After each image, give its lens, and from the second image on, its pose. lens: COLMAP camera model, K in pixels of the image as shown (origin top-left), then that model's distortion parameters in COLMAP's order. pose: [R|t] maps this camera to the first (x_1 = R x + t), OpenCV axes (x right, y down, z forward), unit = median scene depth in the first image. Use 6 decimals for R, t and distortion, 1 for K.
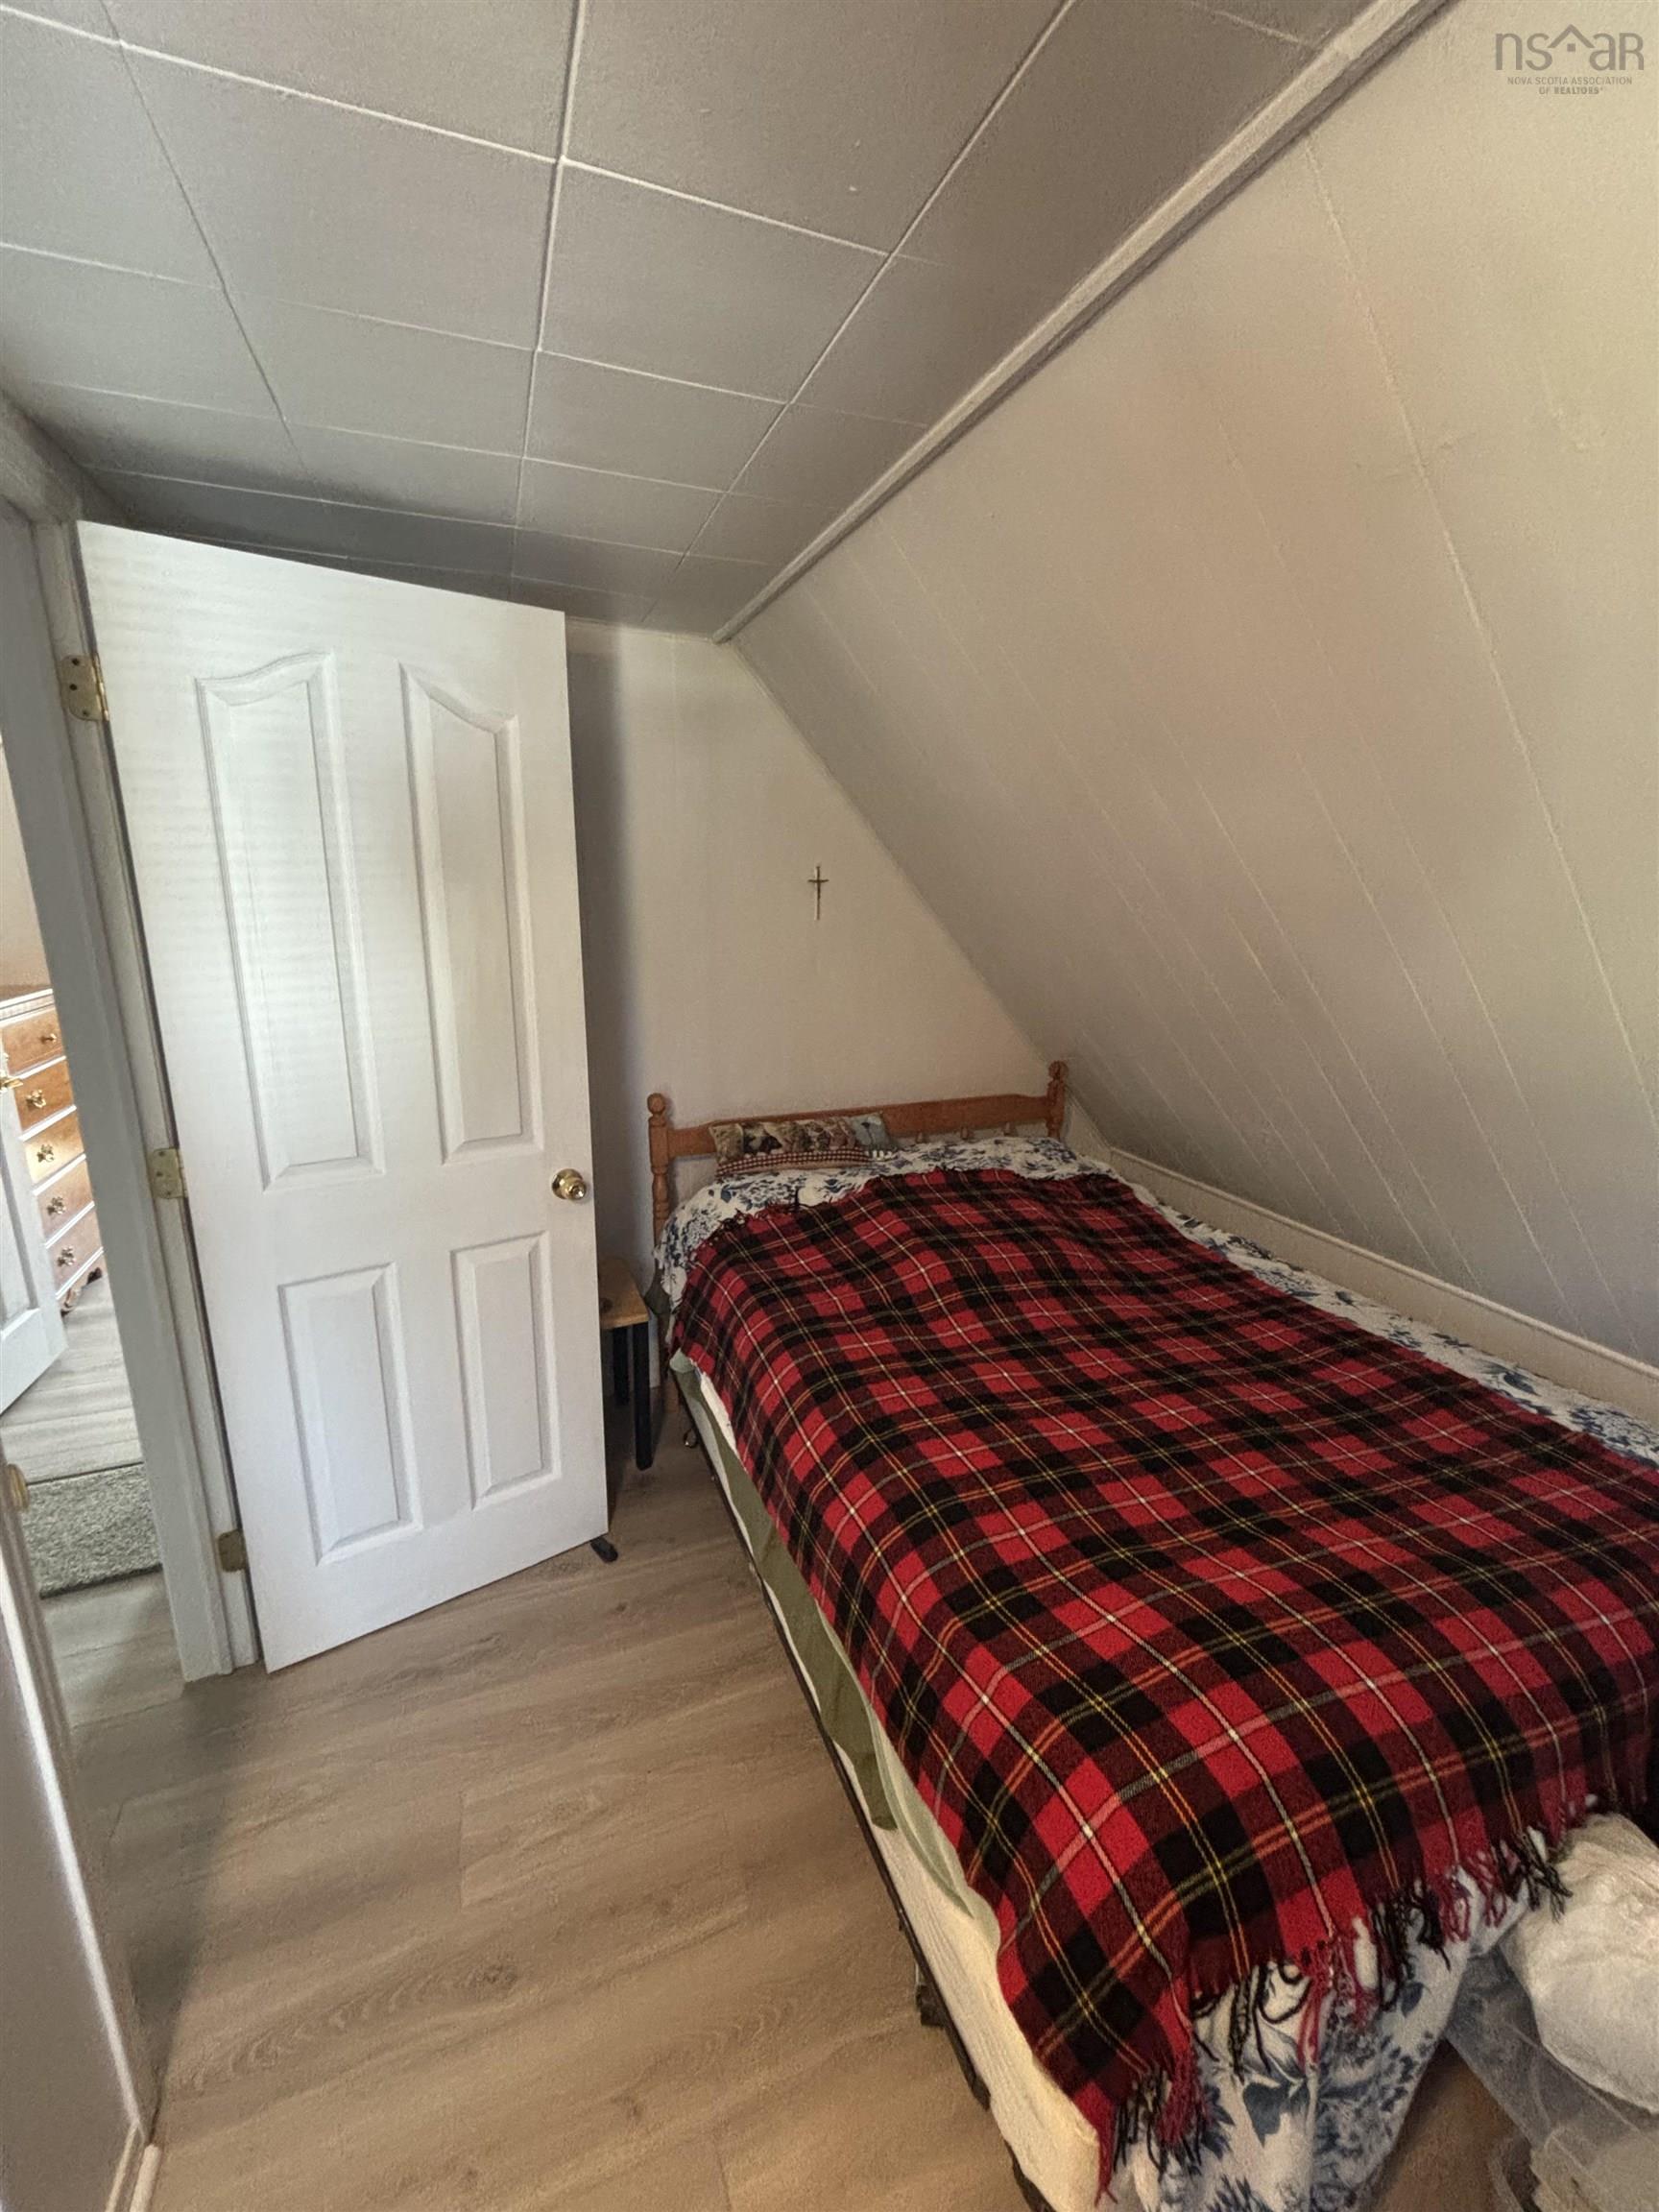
lens RADIAL K [[894.1, 0, 831.2], [0, 894.1, 1099.3], [0, 0, 1]] dist [-0.010479, 0.004178]
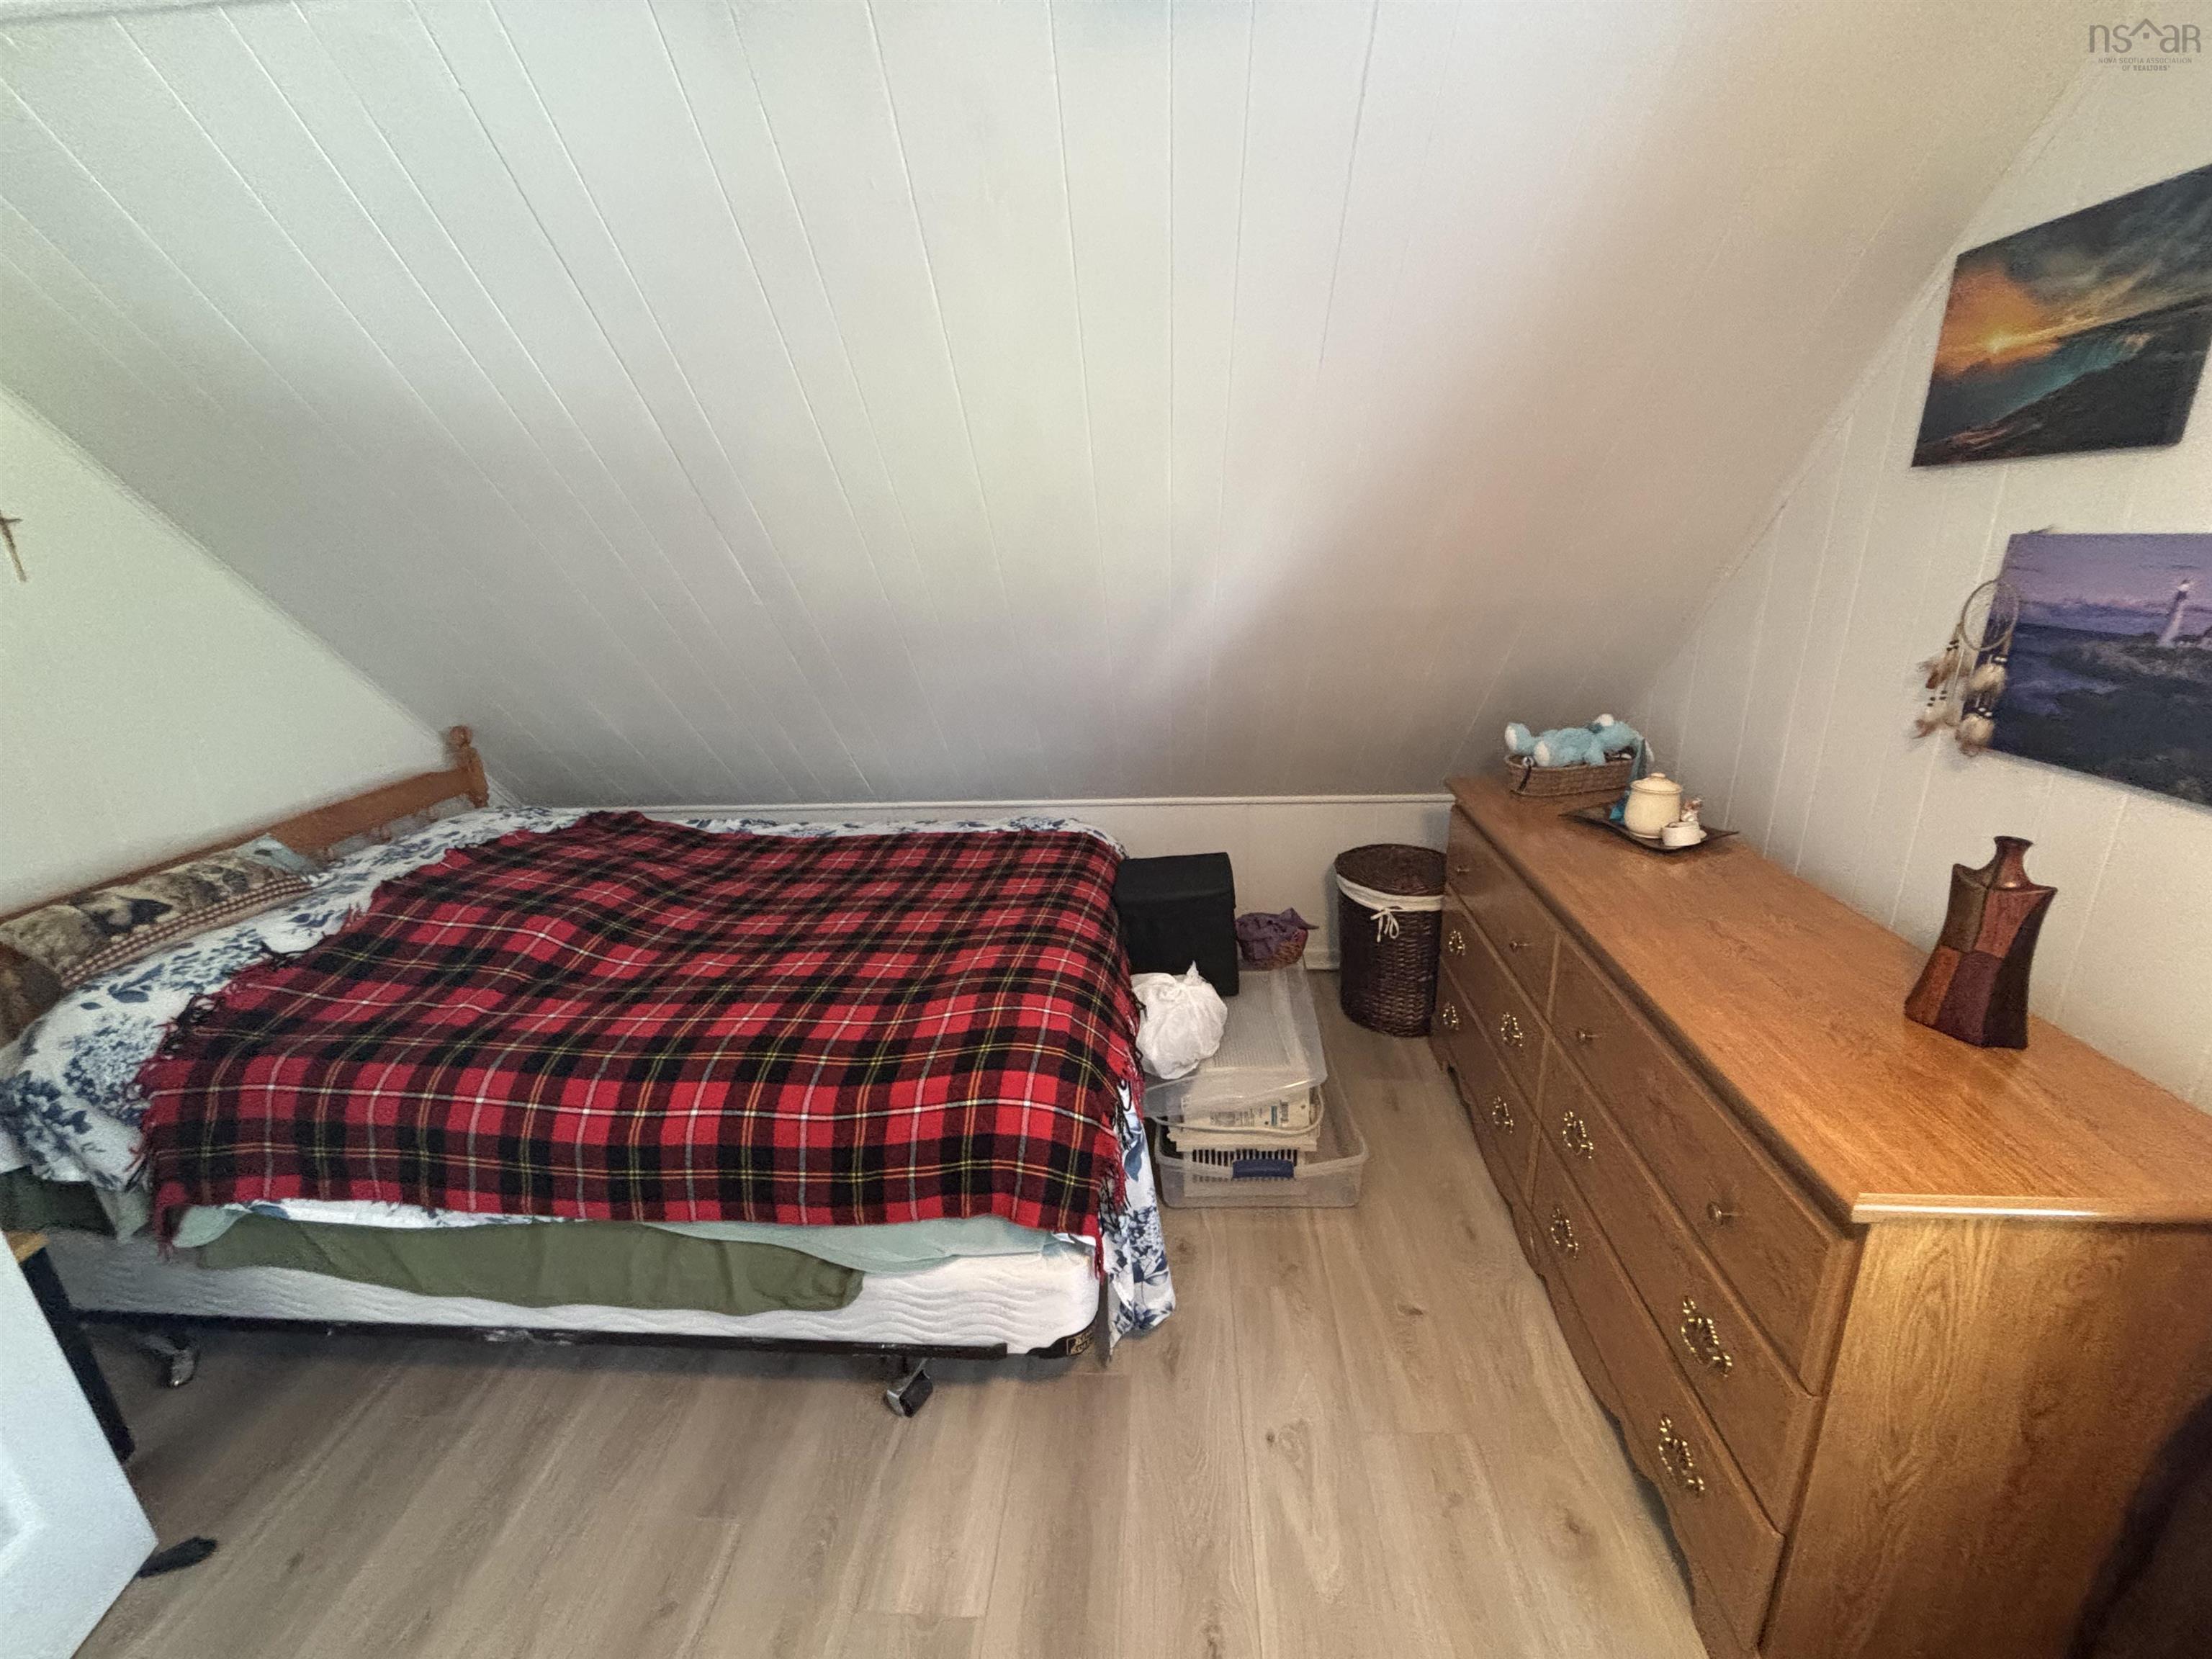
lens RADIAL K [[894.1, 0, 1113.9], [0, 894.1, 823.7], [0, 0, 1]] dist [-0.010479, 0.004178]
pose [[0.427365, -0.310715, 0.849008, -0.362267], [0.251177, 0.942922, 0.218650, 0.028309], [-0.868486, 0.119808, 0.481017, 0.028263]]
